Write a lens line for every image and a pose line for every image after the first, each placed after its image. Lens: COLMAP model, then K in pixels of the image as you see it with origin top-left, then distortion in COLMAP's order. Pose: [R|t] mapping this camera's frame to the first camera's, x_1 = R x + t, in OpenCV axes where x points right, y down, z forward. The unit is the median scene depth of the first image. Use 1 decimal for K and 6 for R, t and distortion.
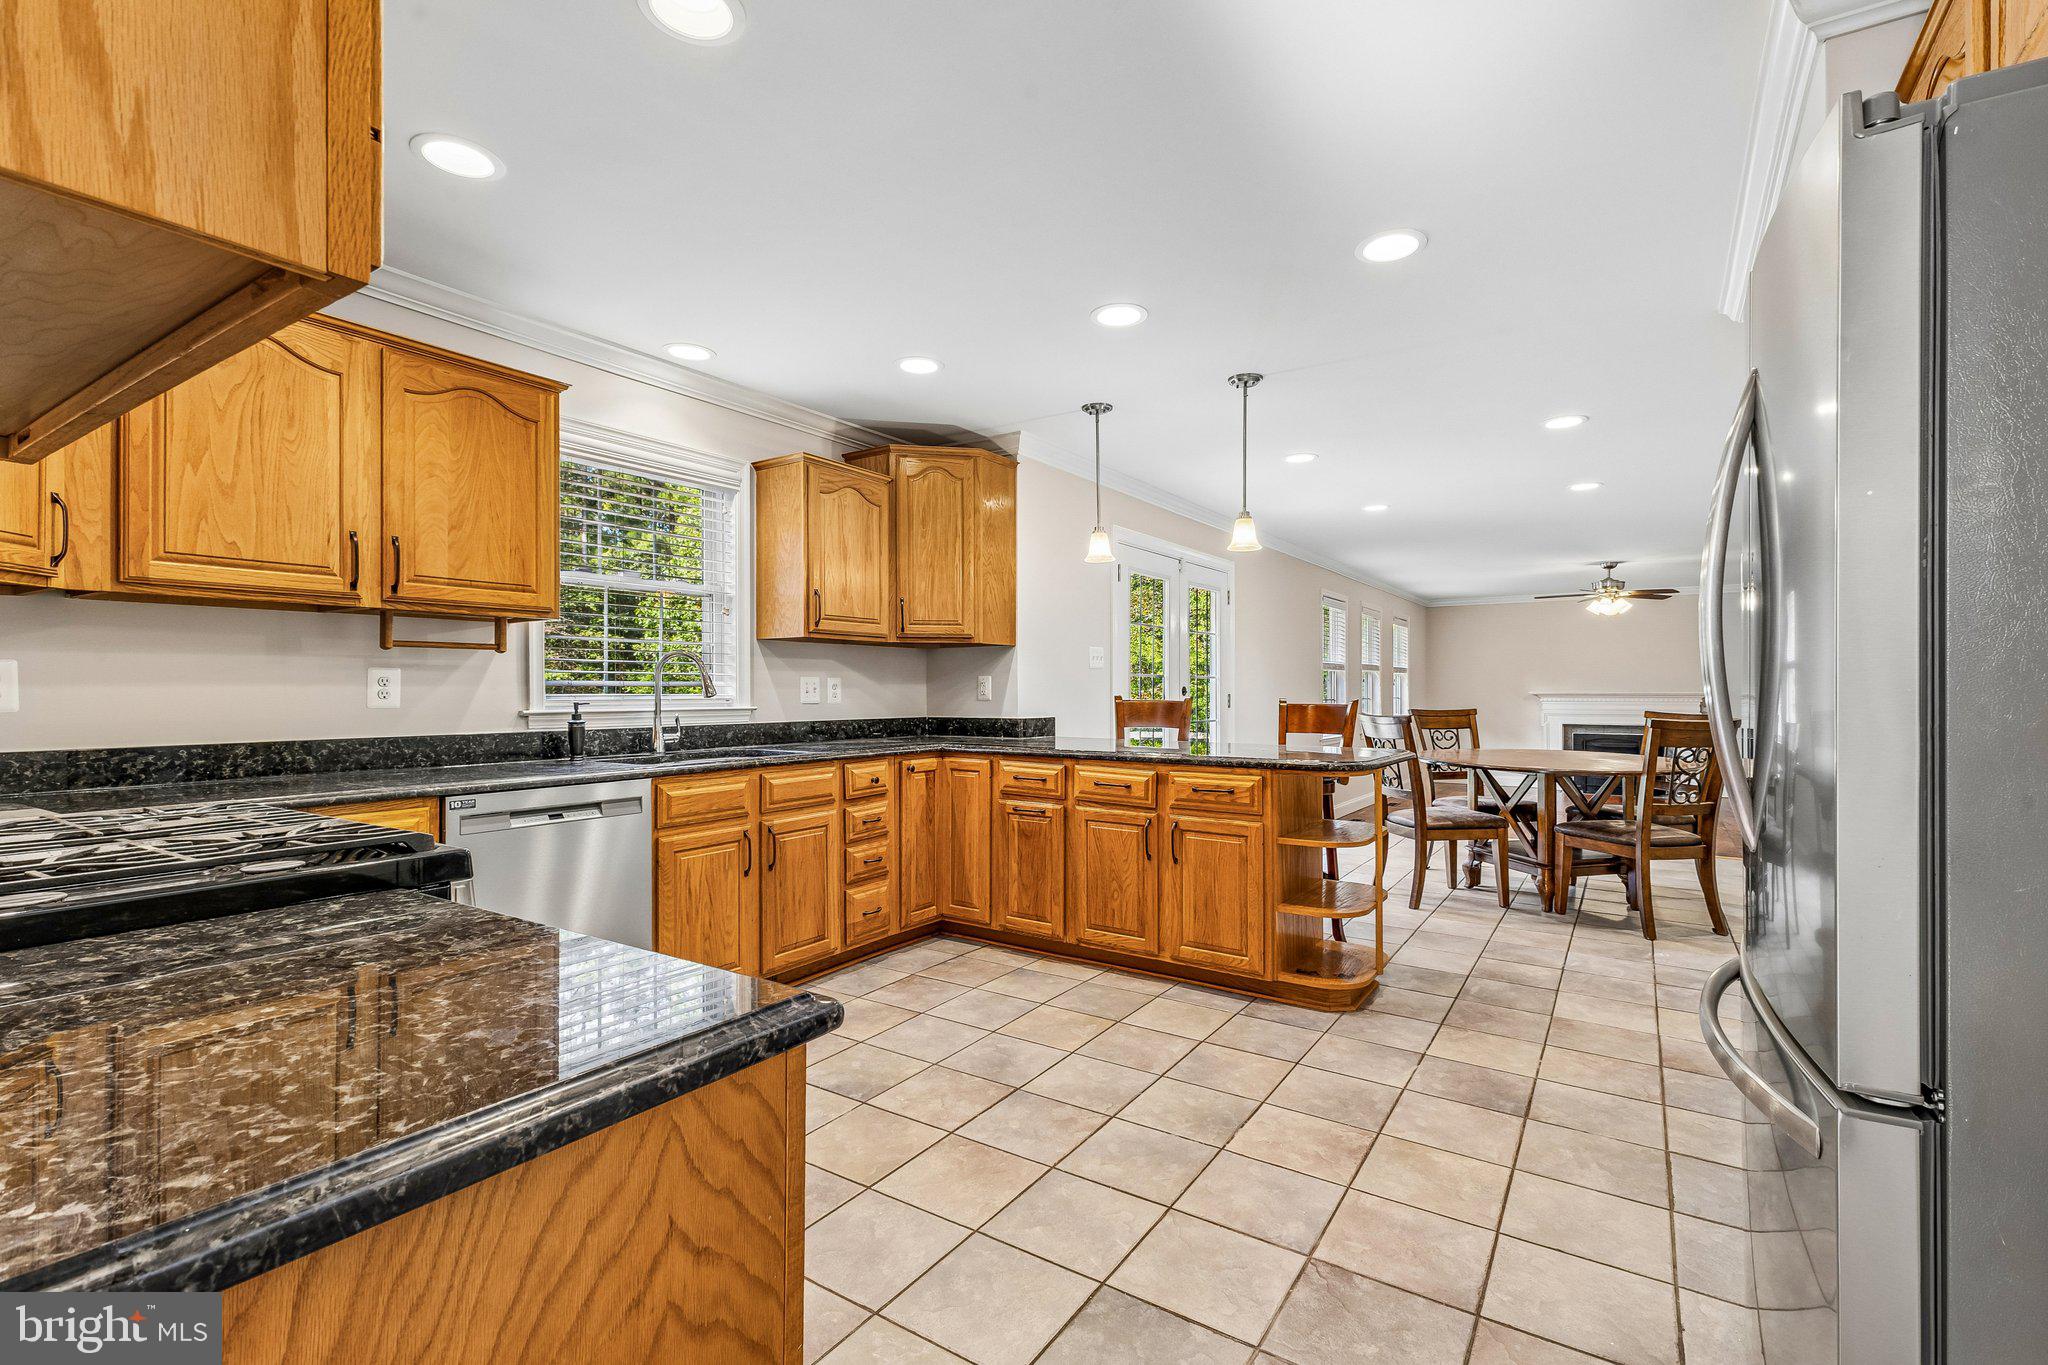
lens RADIAL K [[908.3, 0, 1037.7], [0, 908.3, 687.3], [0, 0, 1]] dist [0.021369, 0.000525]
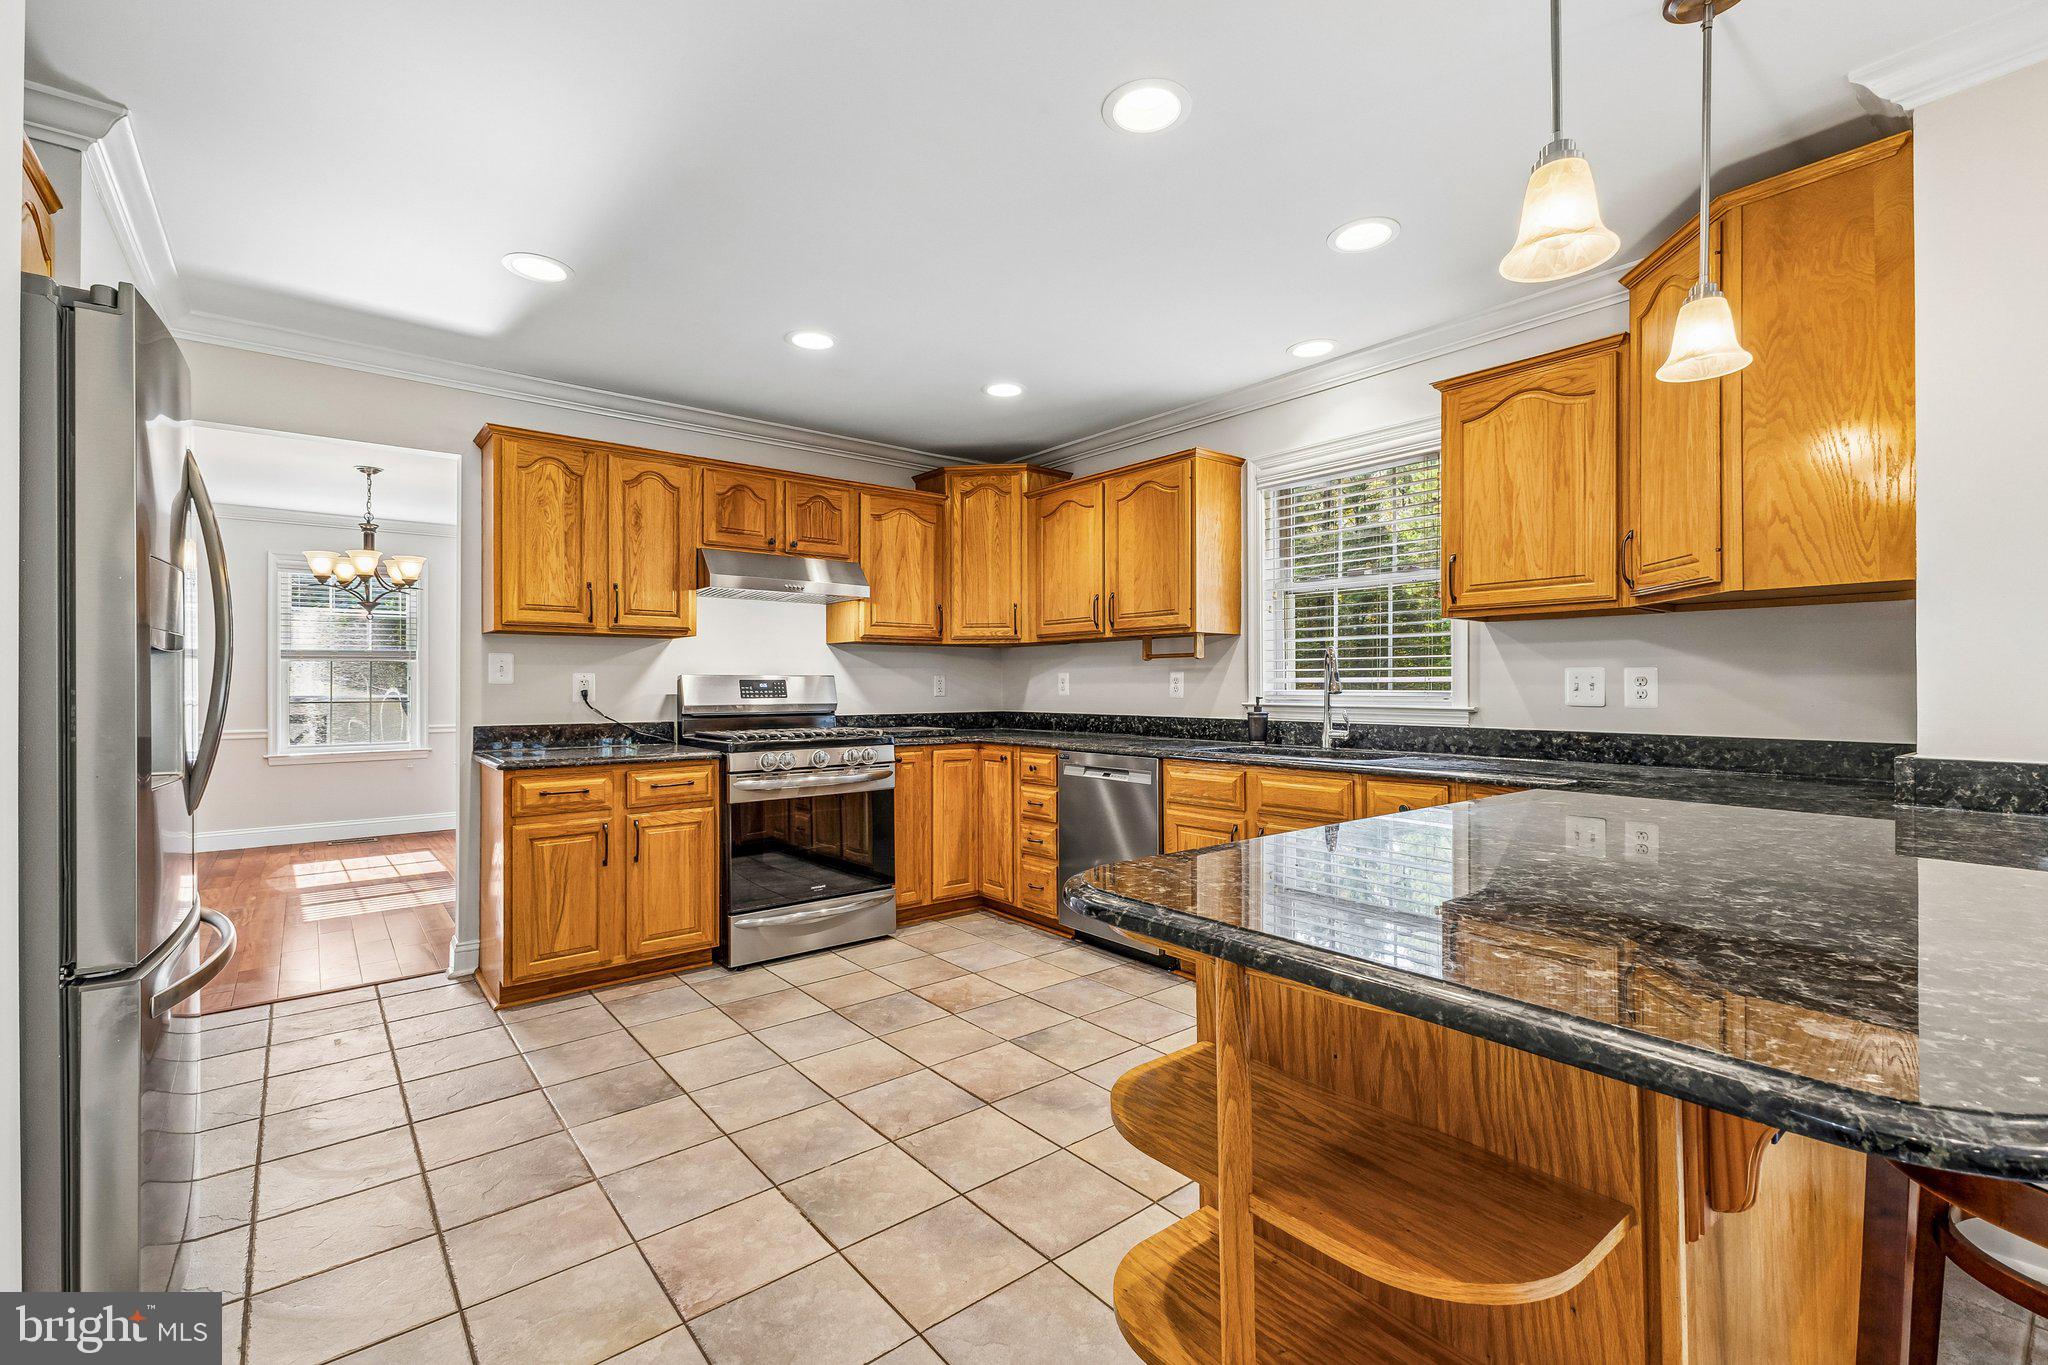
lens RADIAL K [[908.3, 0, 1031.1], [0, 908.3, 678.2], [0, 0, 1]] dist [0.021369, 0.000525]
pose [[-0.303566, -0.009381, -0.952764, 0.629301], [0.001339, 0.999946, -0.010272, 0.003758], [0.952809, -0.004394, -0.303538, 0.955996]]
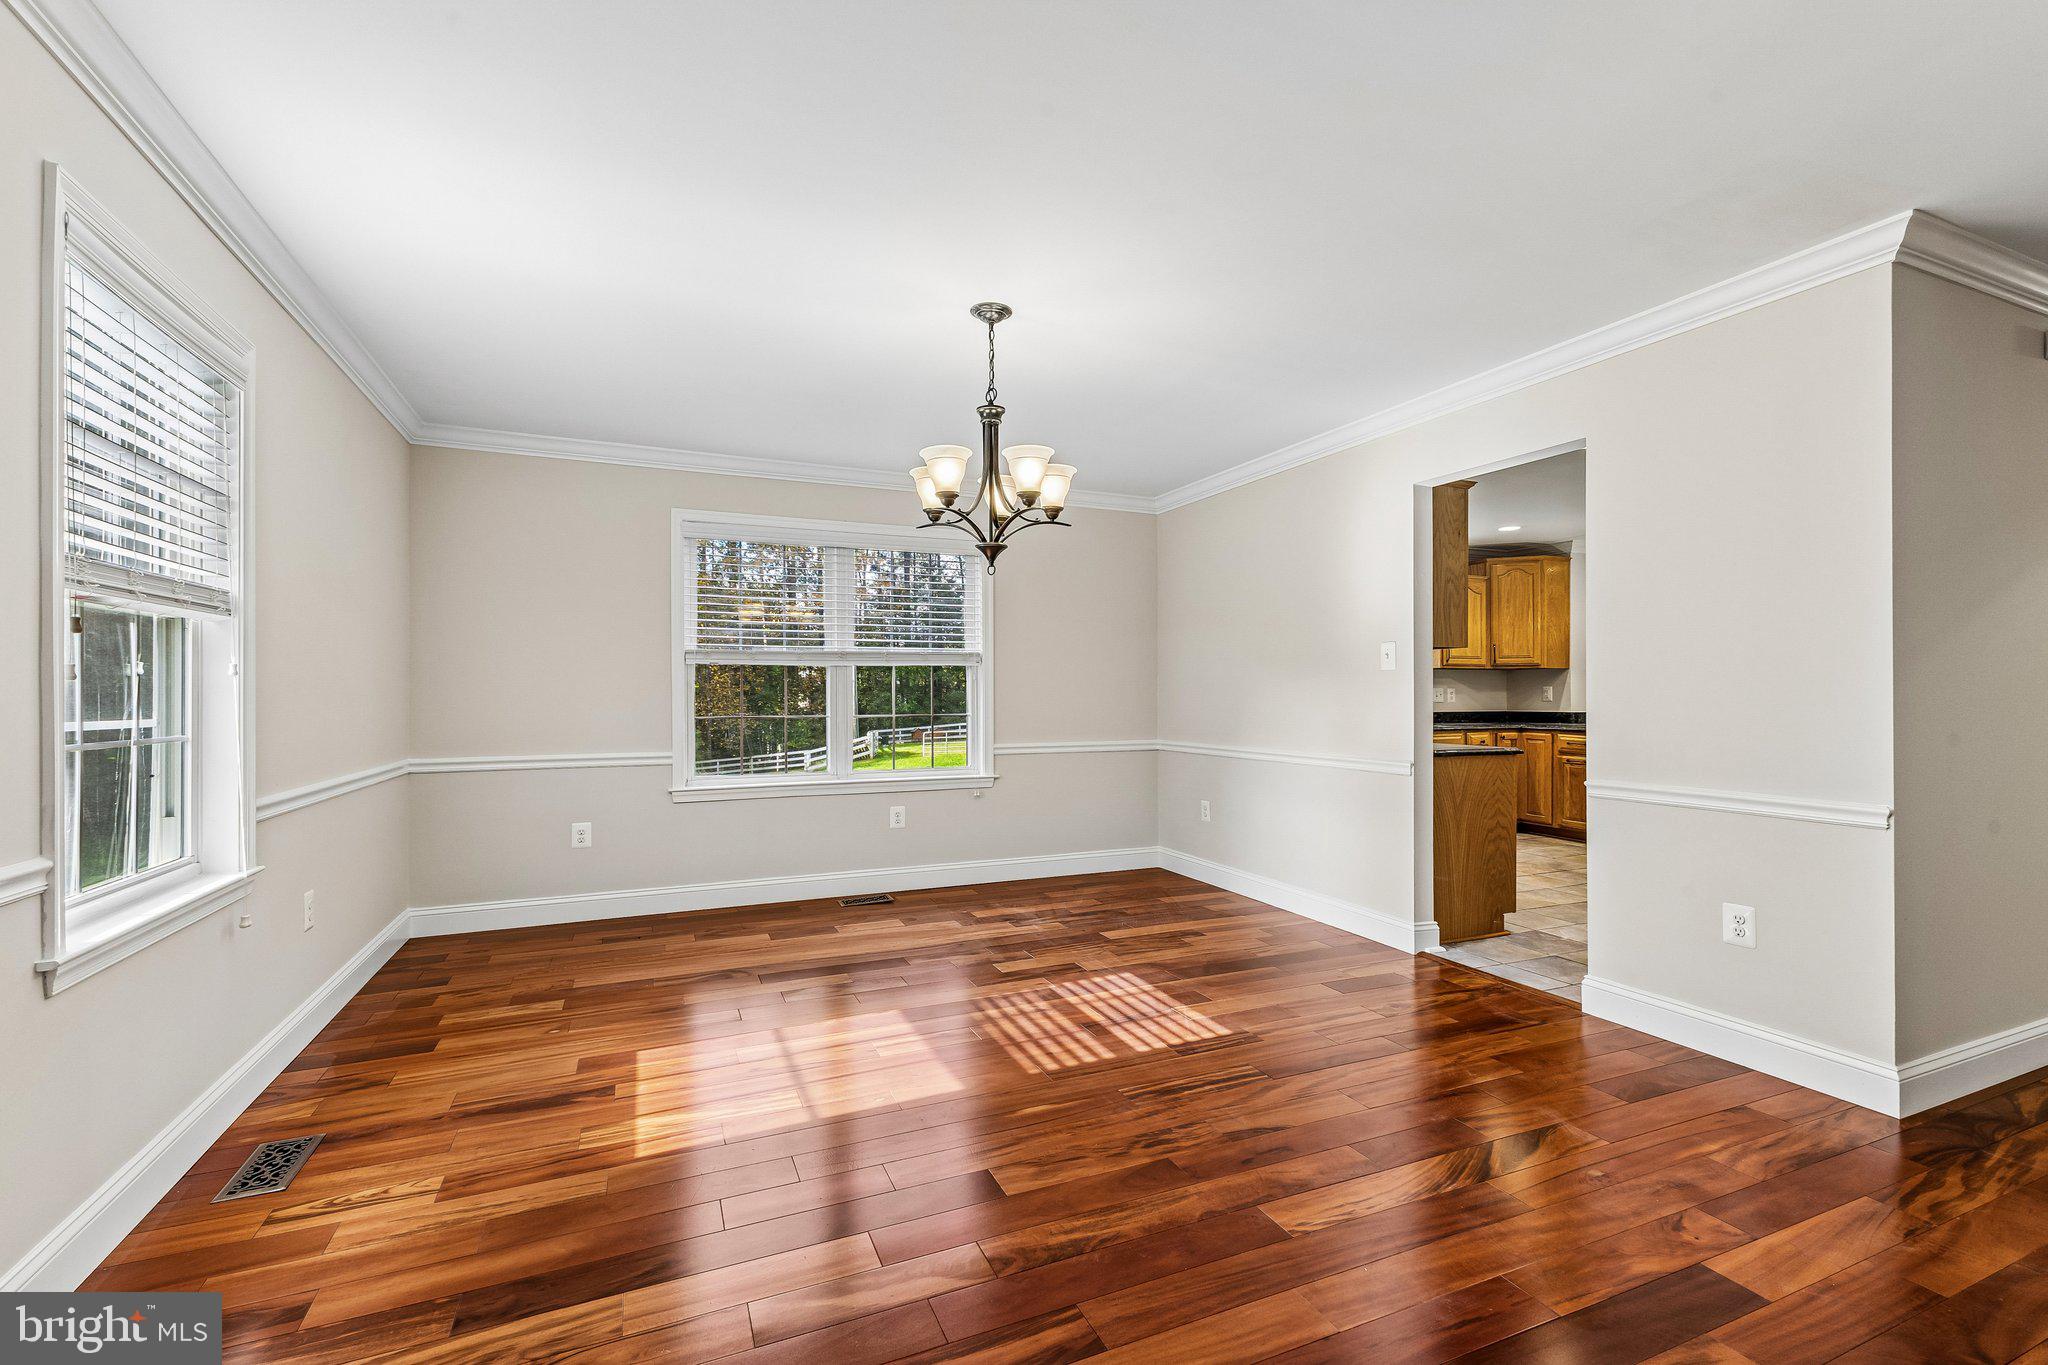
lens RADIAL K [[908.3, 0, 1030.5], [0, 908.3, 687.3], [0, 0, 1]] dist [0.021369, 0.000525]
pose [[0.841661, 0.000143, -0.540006, 0.062031], [-0.003578, 0.999979, -0.005312, -0.000187], [0.539994, 0.006404, 0.841645, -1.180383]]
